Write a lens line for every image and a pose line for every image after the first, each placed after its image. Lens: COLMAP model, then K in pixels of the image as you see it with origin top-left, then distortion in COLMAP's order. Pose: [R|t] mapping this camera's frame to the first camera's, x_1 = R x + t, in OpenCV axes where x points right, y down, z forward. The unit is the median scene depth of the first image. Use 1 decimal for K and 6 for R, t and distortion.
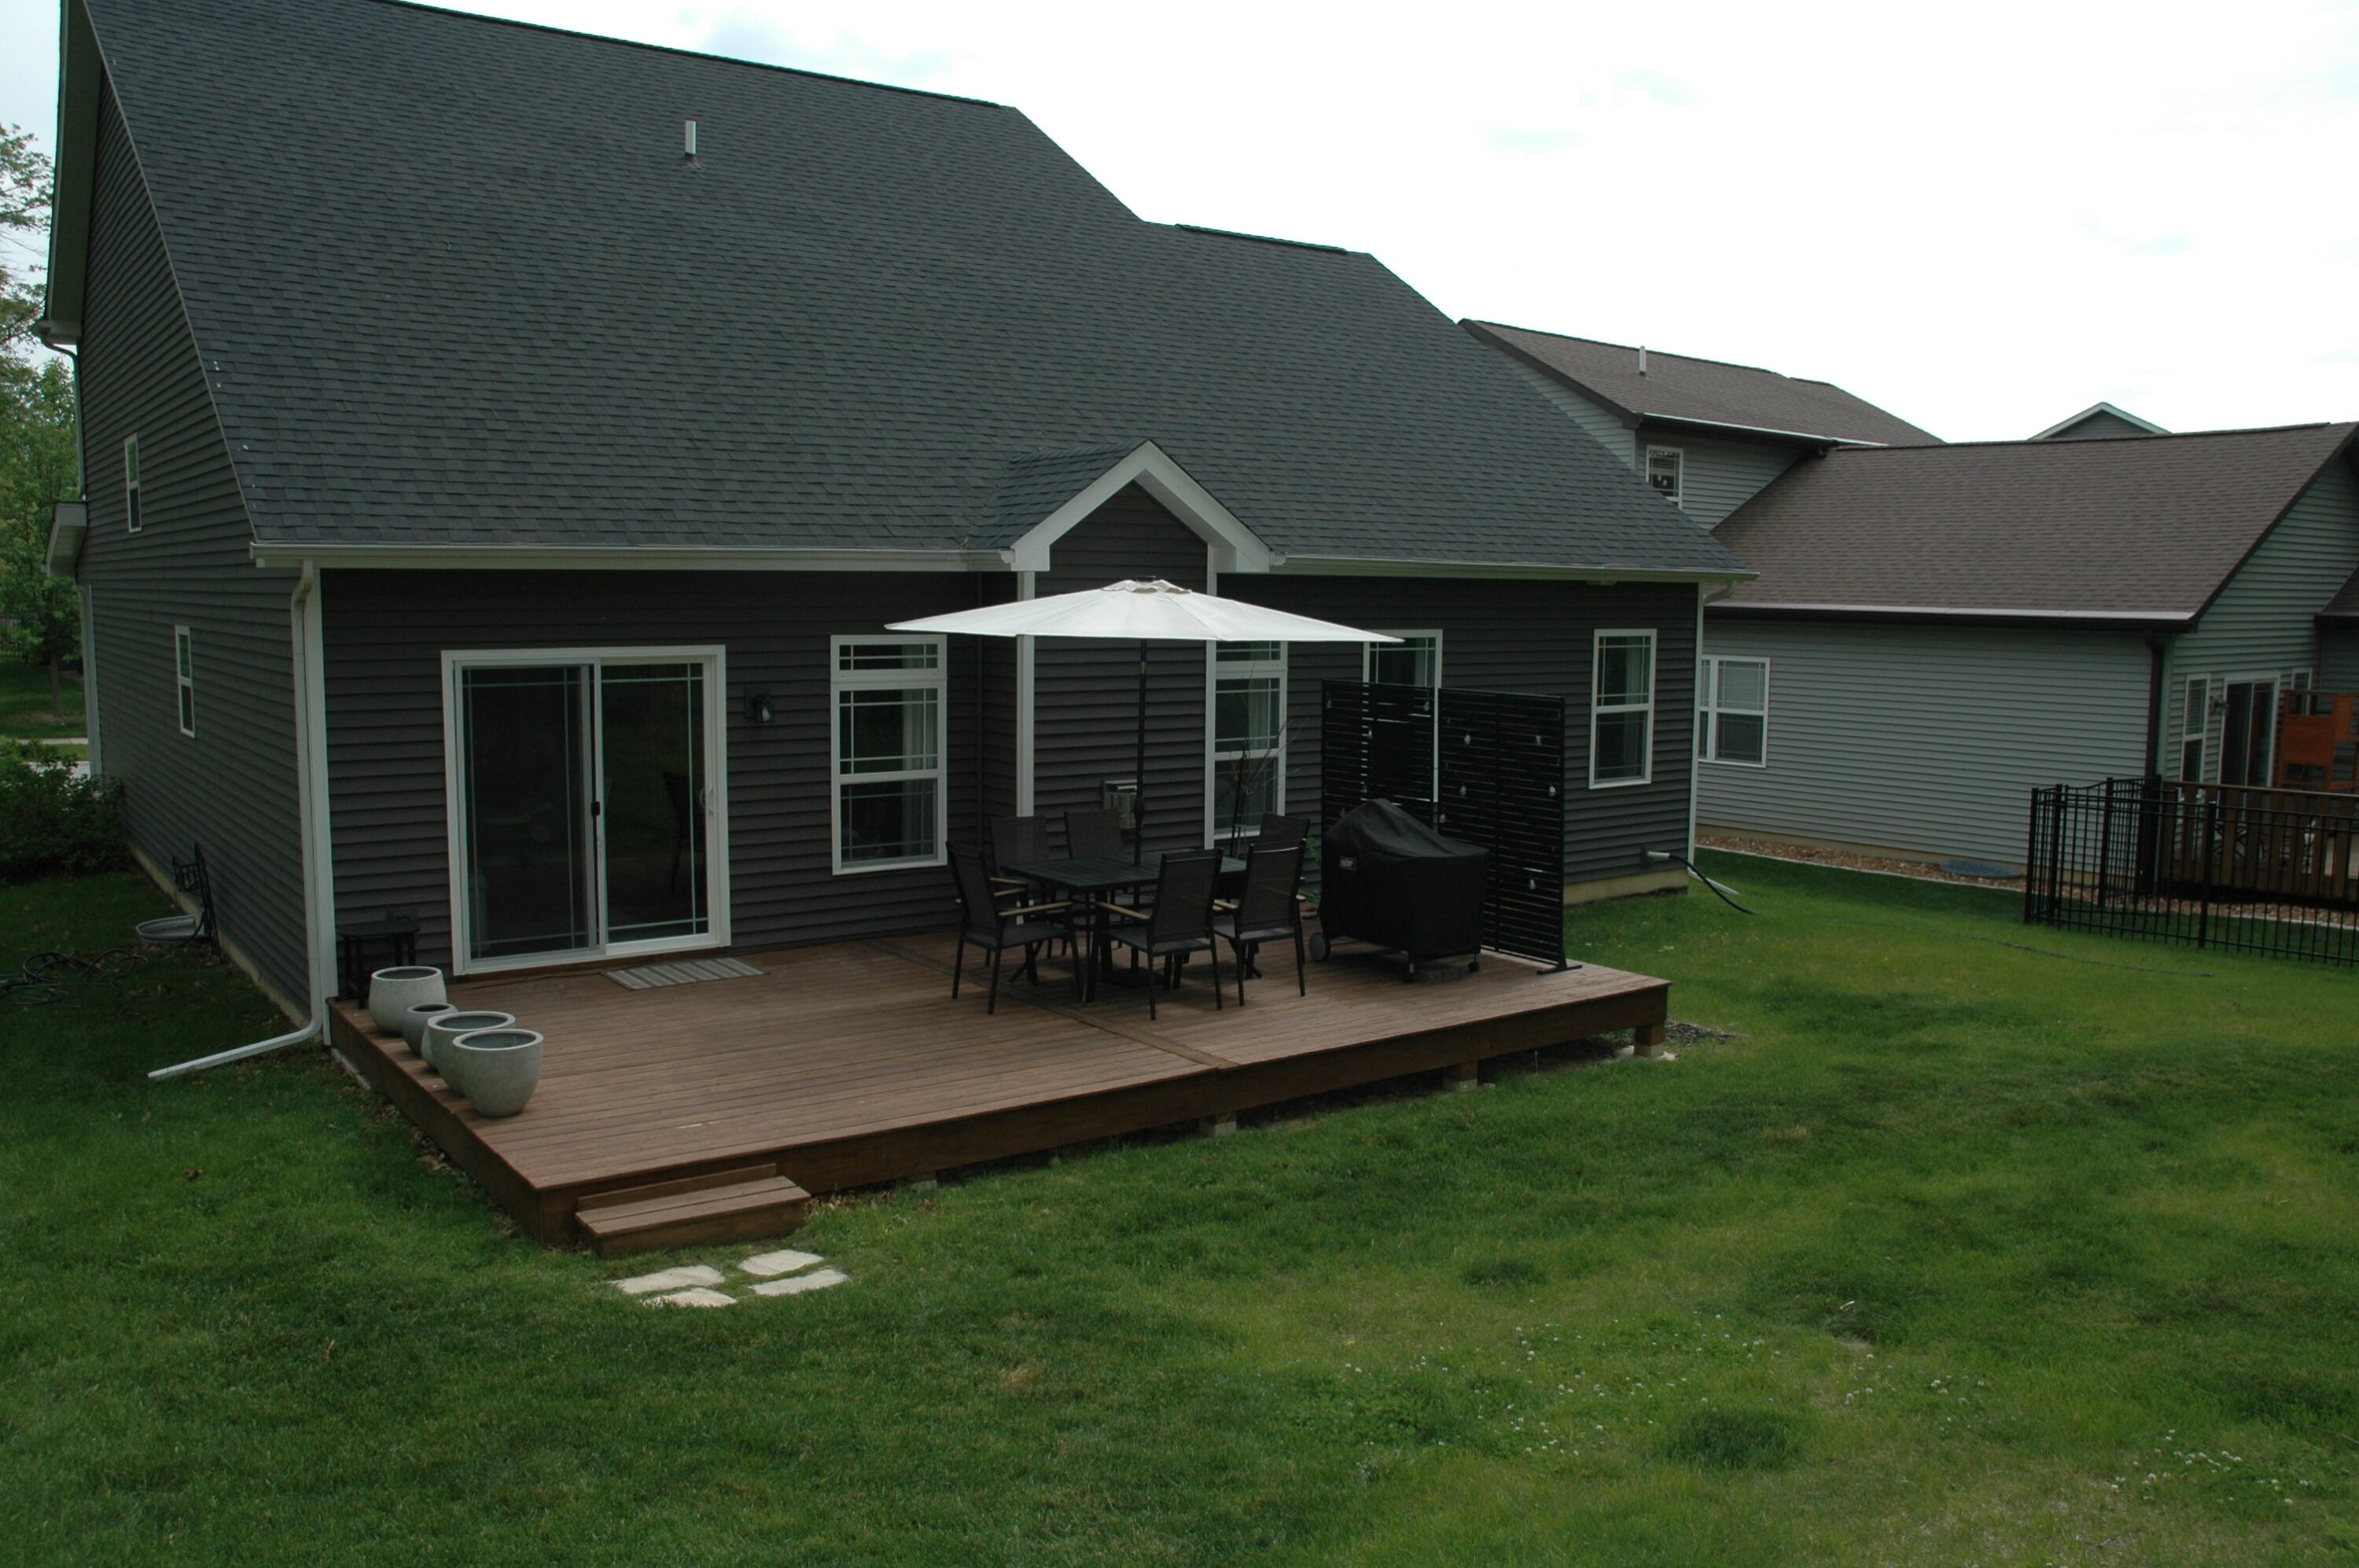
lens RADIAL K [[1851.2, 0, 1214.6], [0, 1851.2, 805.1], [0, 0, 1]] dist [-0.146657, 0.129534]
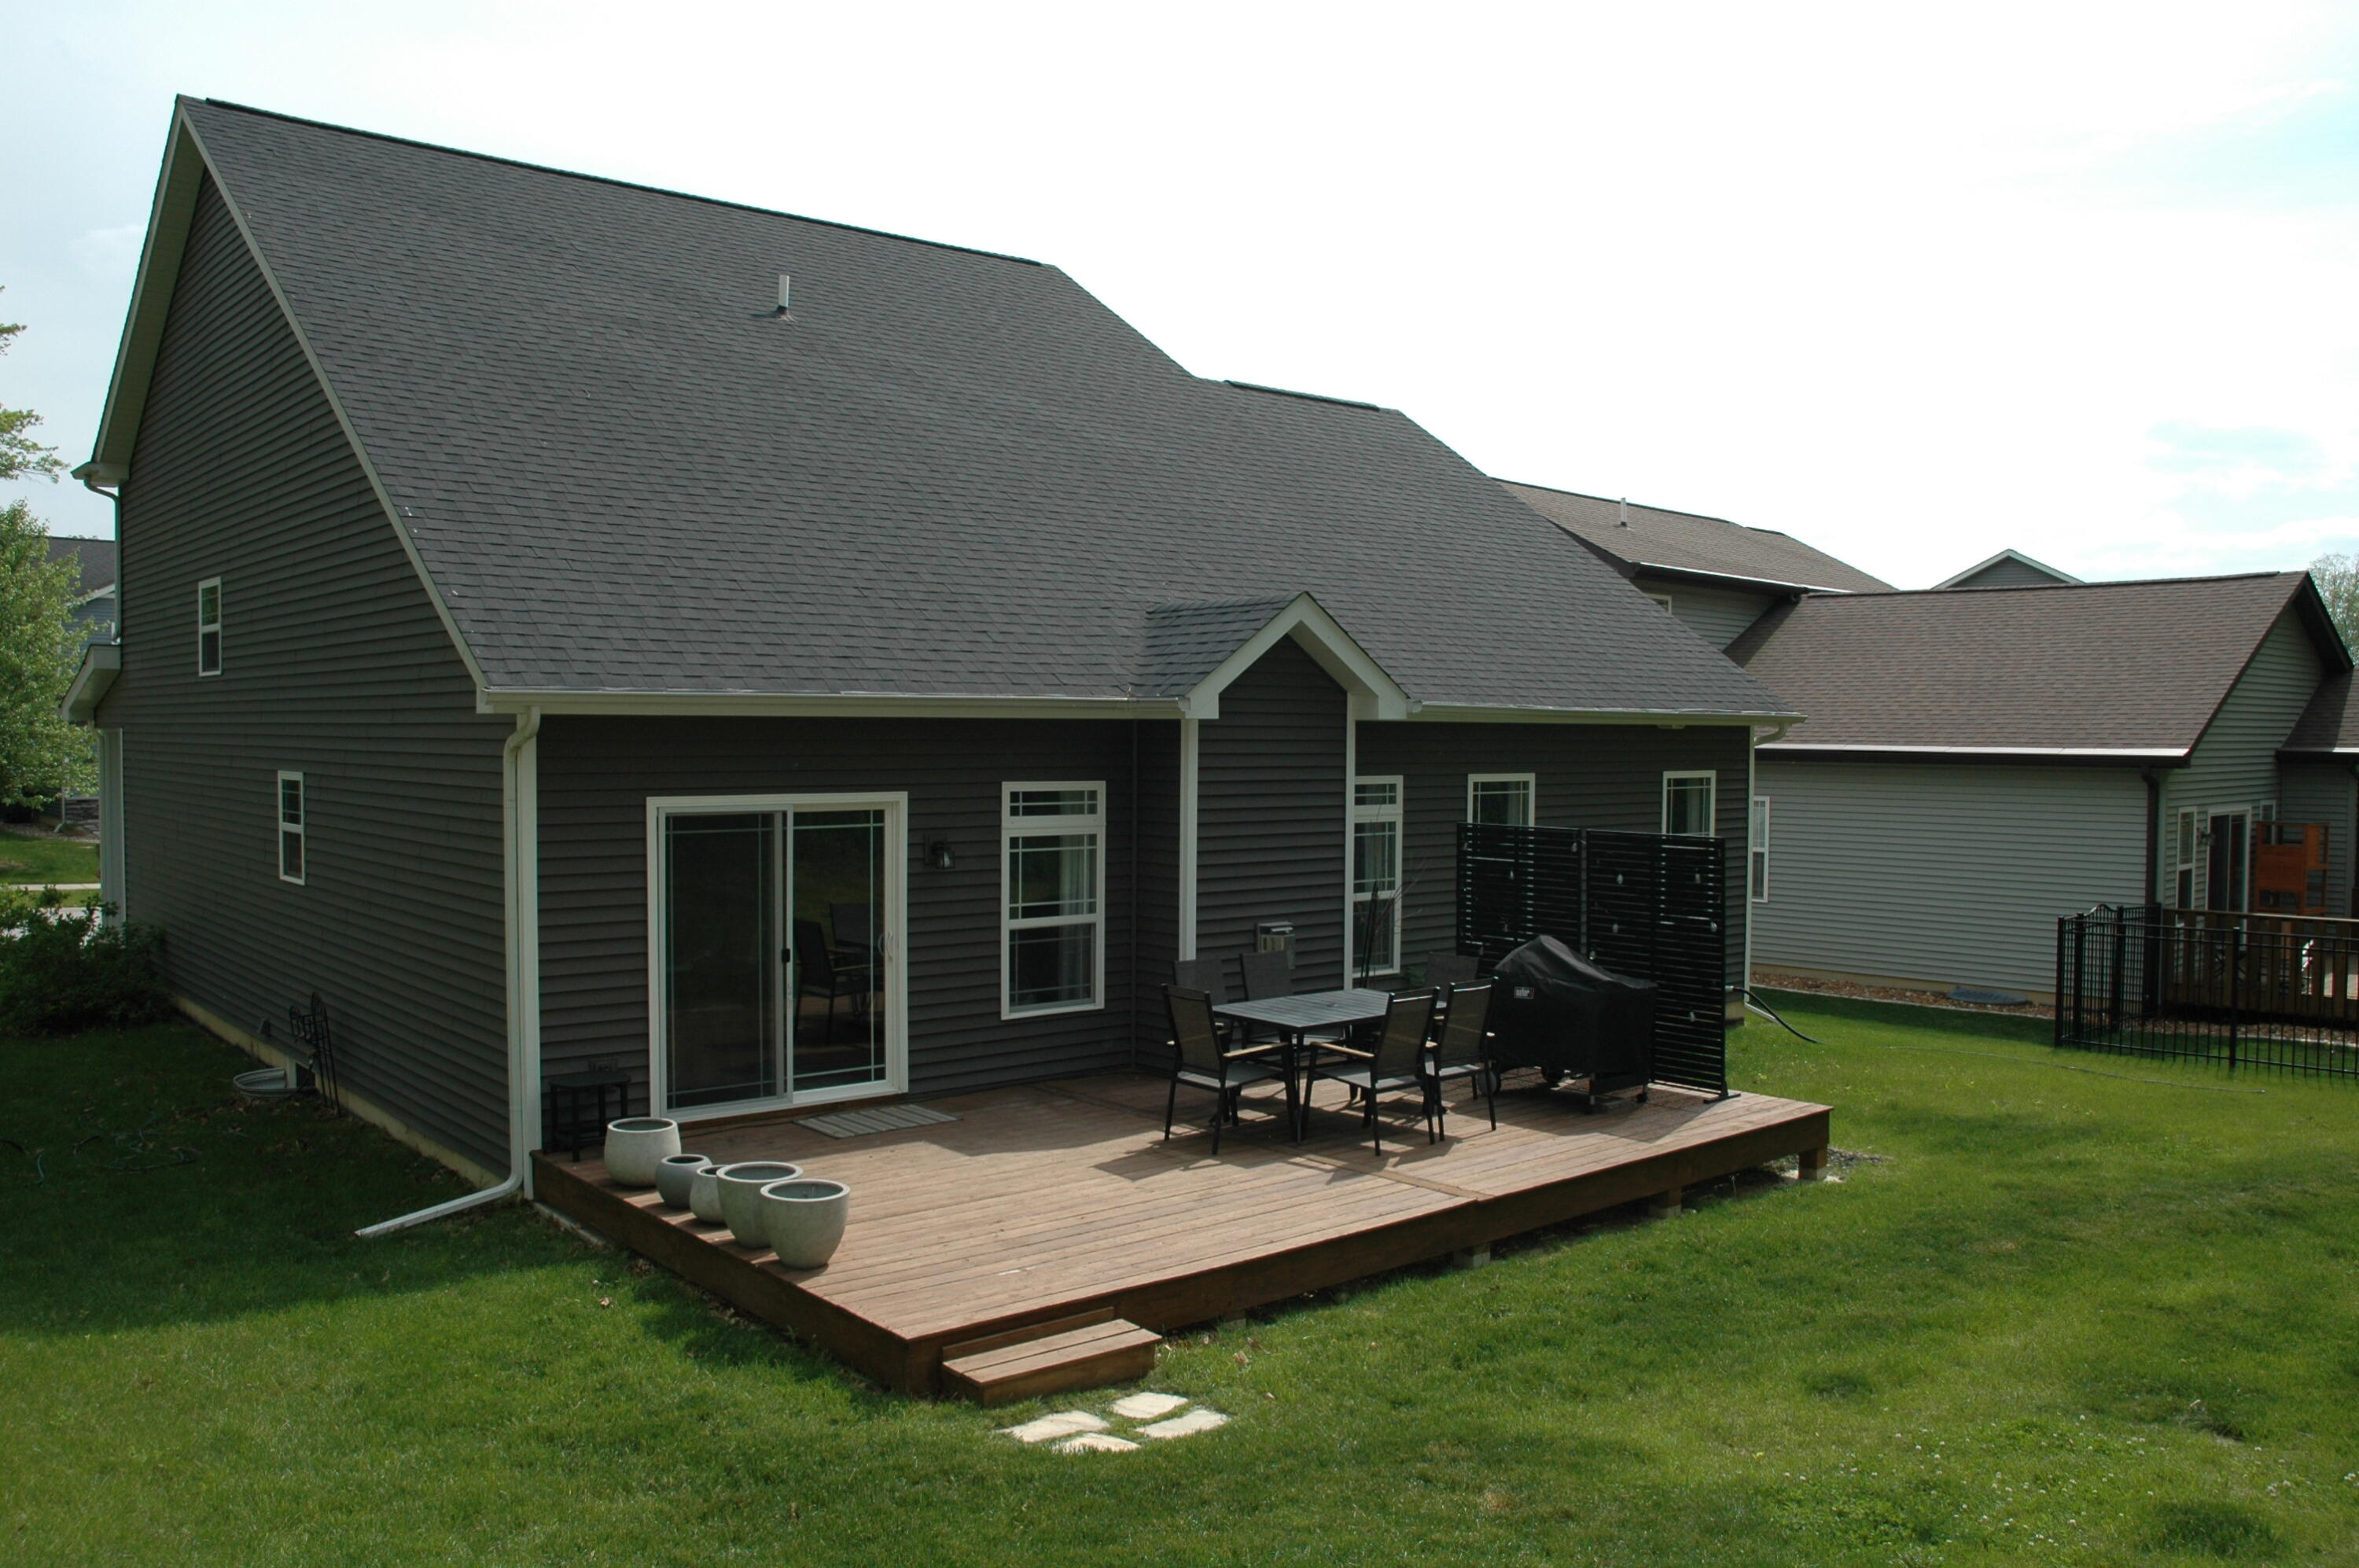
lens RADIAL K [[1851.2, 0, 1182.3], [0, 1851.2, 803.1], [0, 0, 1]] dist [-0.146657, 0.129534]
pose [[0.997598, -0.006322, 0.068977, -0.179927], [0.011672, 0.996929, -0.077440, -0.000860], [-0.068276, 0.078059, 0.994608, -0.016766]]
